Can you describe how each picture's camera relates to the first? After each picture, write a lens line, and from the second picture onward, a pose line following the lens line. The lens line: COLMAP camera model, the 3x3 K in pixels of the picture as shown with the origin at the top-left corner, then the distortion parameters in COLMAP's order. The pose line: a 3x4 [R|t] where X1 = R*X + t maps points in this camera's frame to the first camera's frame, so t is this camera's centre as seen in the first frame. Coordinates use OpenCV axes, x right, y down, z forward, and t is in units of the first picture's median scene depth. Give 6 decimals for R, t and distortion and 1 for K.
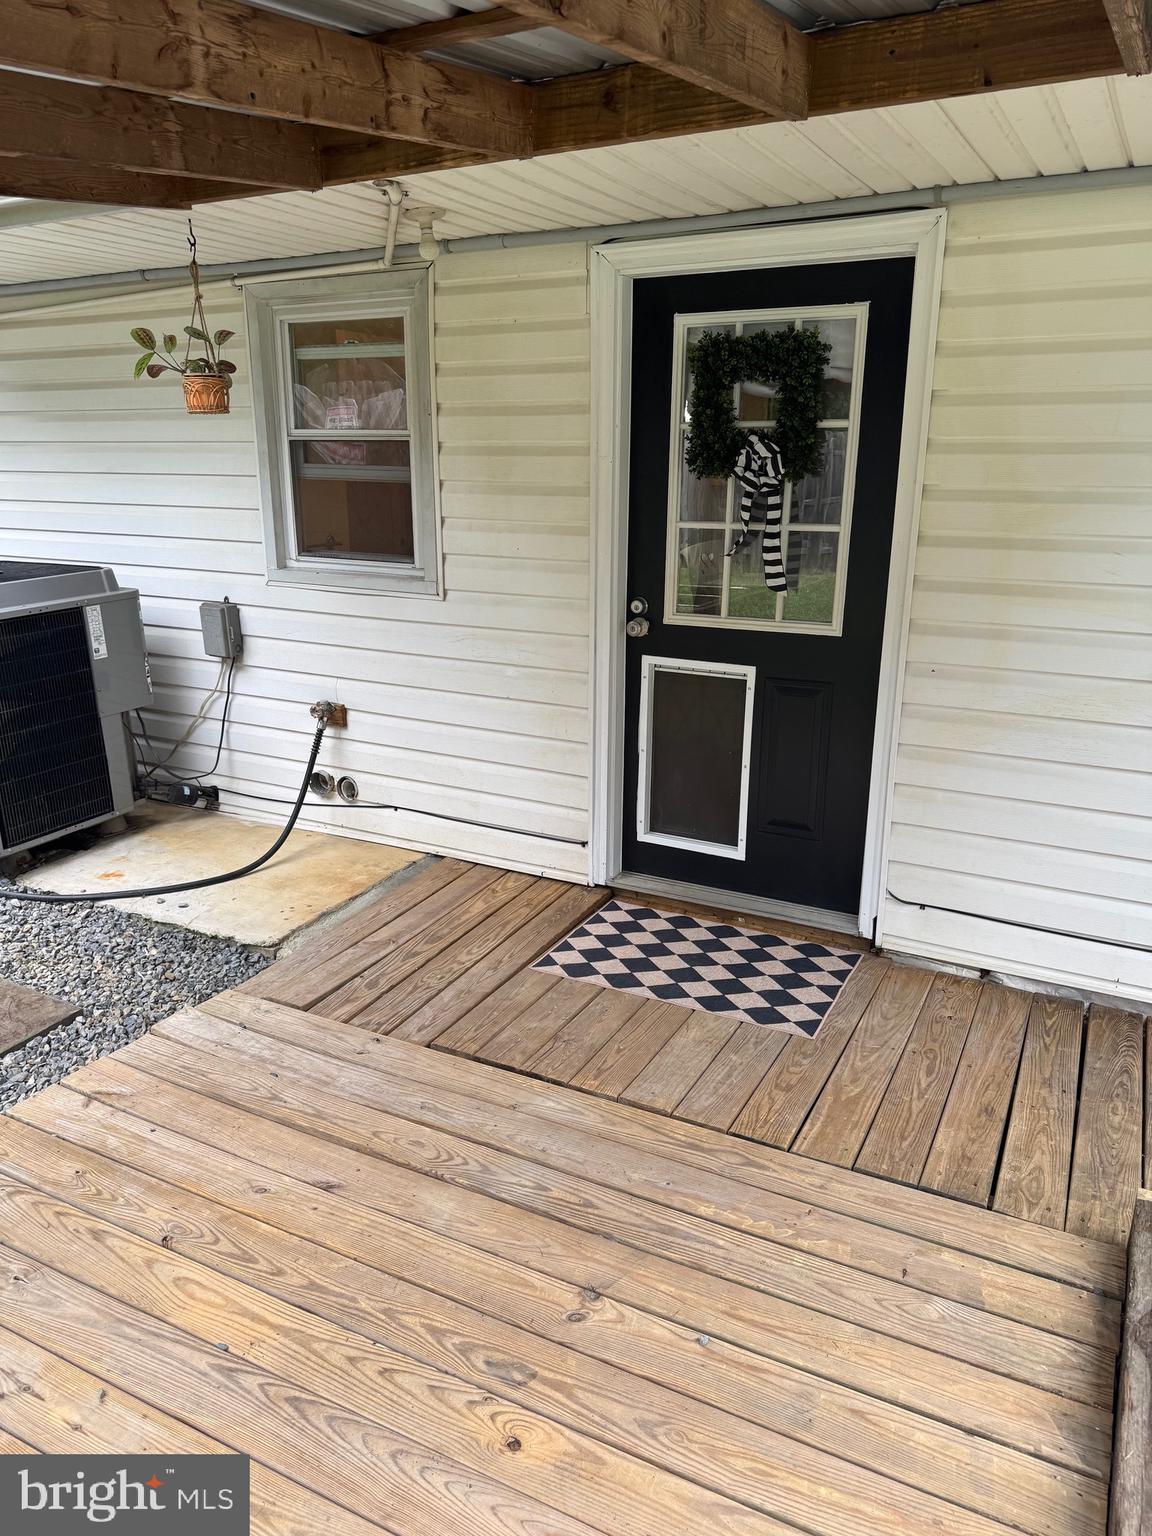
lens RADIAL K [[1078.5, 0, 576.0], [0, 1078.5, 768.0], [0, 0, 1]] dist [0.096712, -0.115475]
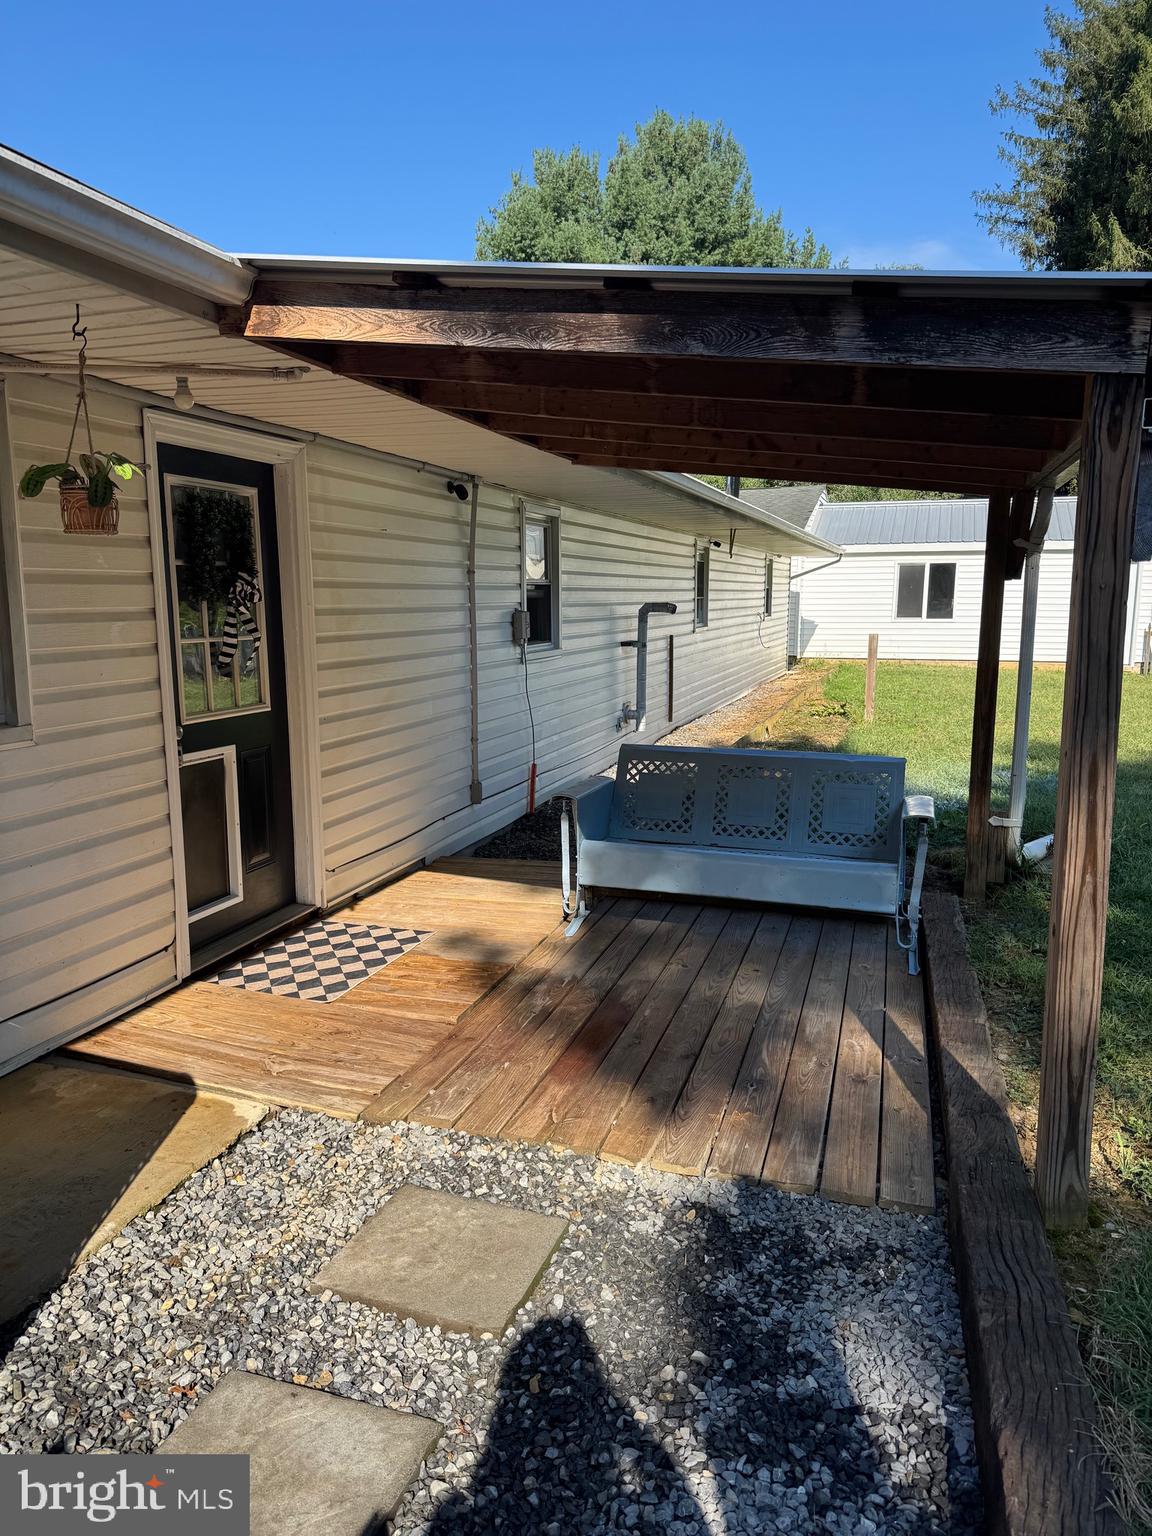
lens RADIAL K [[1078.5, 0, 576.0], [0, 1078.5, 768.0], [0, 0, 1]] dist [0.096712, -0.115475]
pose [[-0.143692, -0.162166, 0.976245, -1.267975], [0.288591, 0.936739, 0.198080, -0.226766], [-0.946609, 0.310198, -0.087802, 0.808444]]
